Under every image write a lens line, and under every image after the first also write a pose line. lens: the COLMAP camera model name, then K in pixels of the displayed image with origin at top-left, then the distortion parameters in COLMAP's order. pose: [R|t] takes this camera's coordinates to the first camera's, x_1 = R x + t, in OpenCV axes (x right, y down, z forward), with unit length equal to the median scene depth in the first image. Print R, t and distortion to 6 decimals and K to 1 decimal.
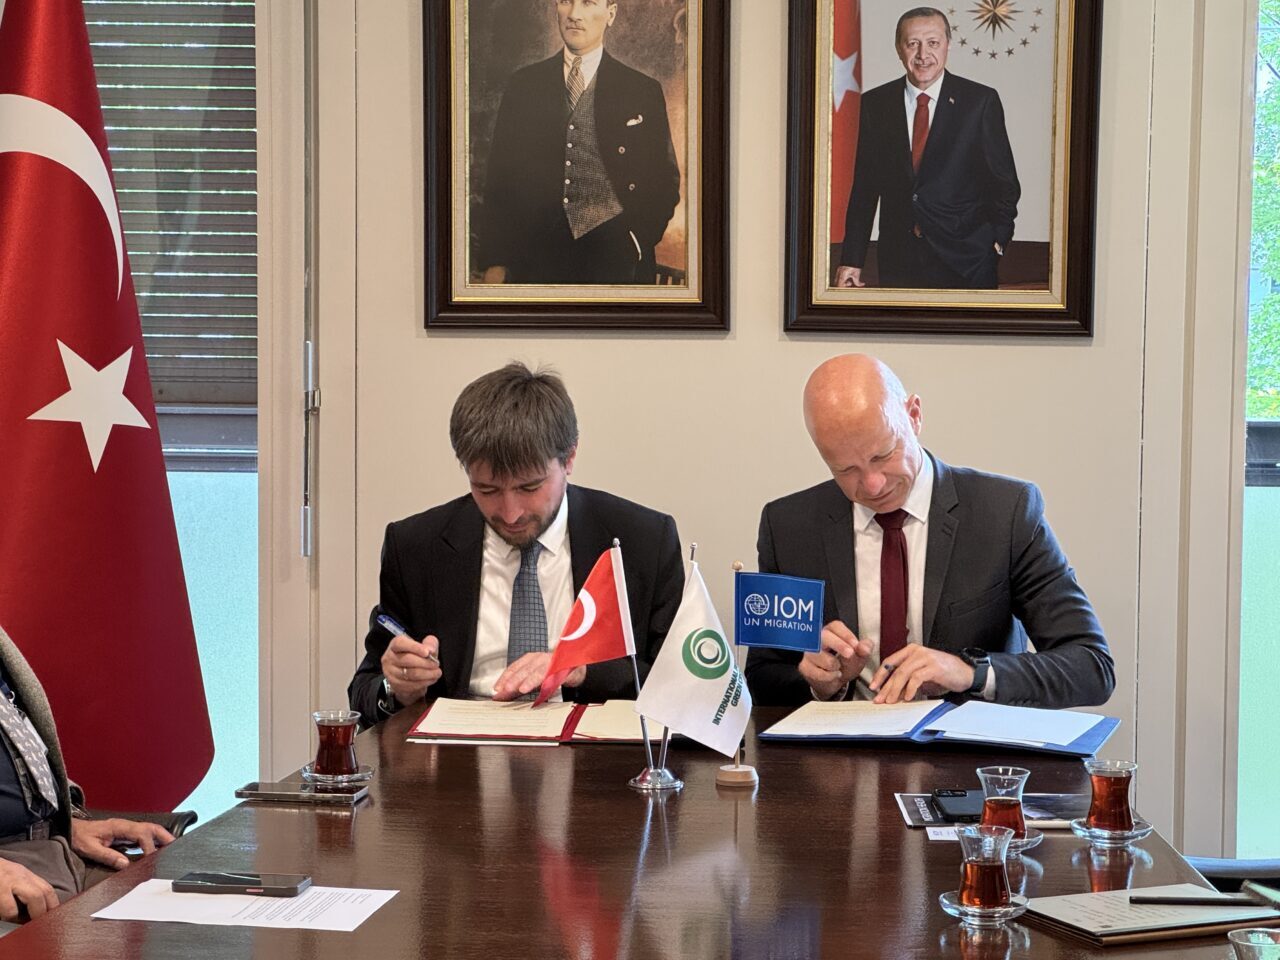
lens RADIAL K [[3279.9, 0, 640.0], [0, 3279.9, 480.0], [0, 0, 1]] dist [-0.368500, 11.632543]
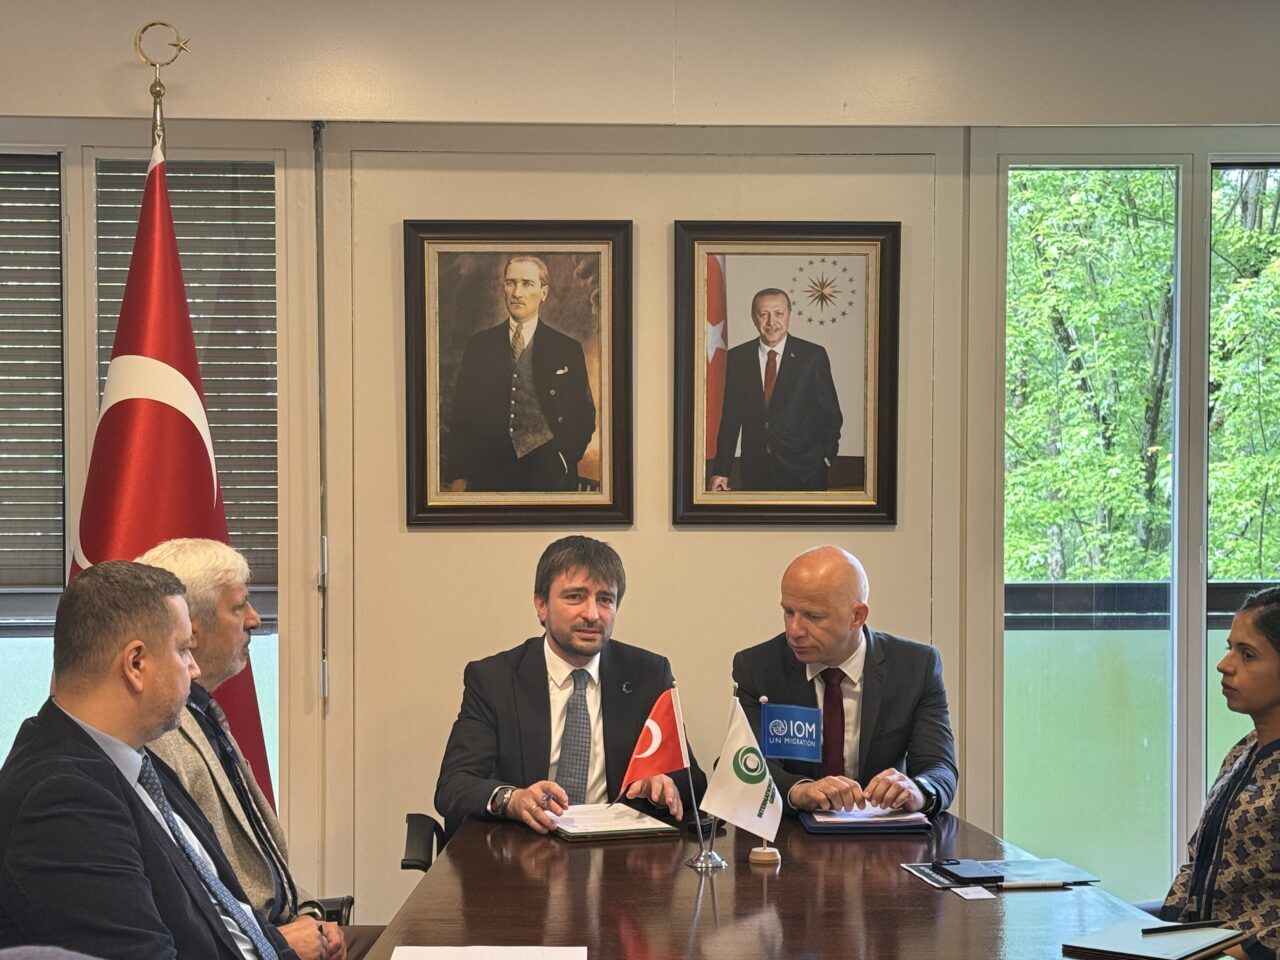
lens RADIAL K [[2347.8, 0, 620.0], [0, 2347.8, 499.6], [0, 0, 1]] dist [0.187558, 0.070582]
pose [[0.989664, -0.012669, 0.142848, -0.118775], [0.020545, 0.998341, -0.053796, -0.003302], [-0.141929, 0.056174, 0.988282, 0.033846]]
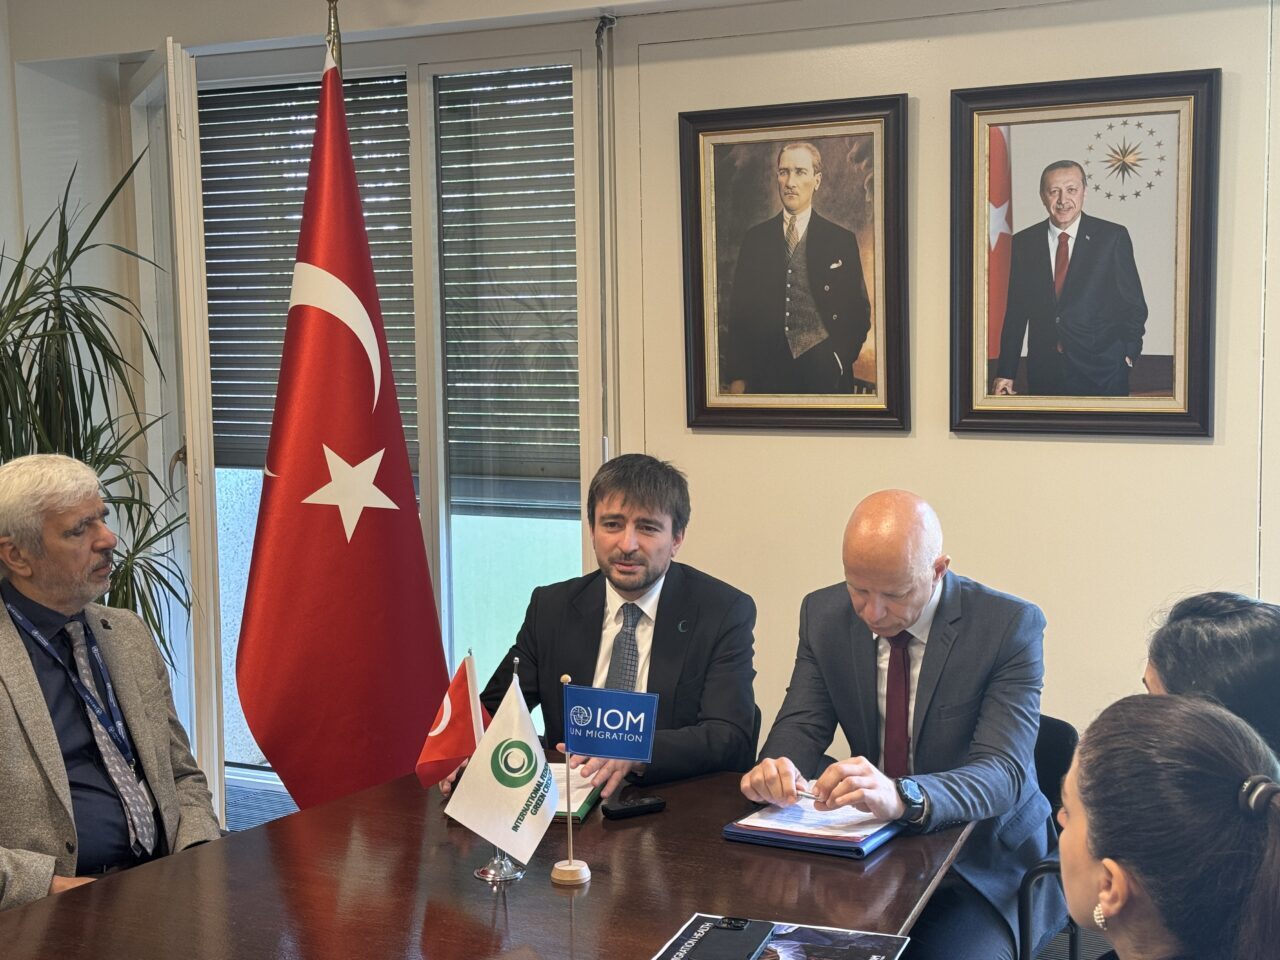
lens RADIAL K [[1779.8, 0, 640.0], [0, 1779.8, 480.0], [0, 0, 1]] dist [0.152977, -0.057495]
pose [[0.919448, 0.015470, -0.392906, 0.203420], [-0.011892, 0.999863, 0.011537, -0.033569], [0.393031, -0.005935, 0.919506, 0.333991]]
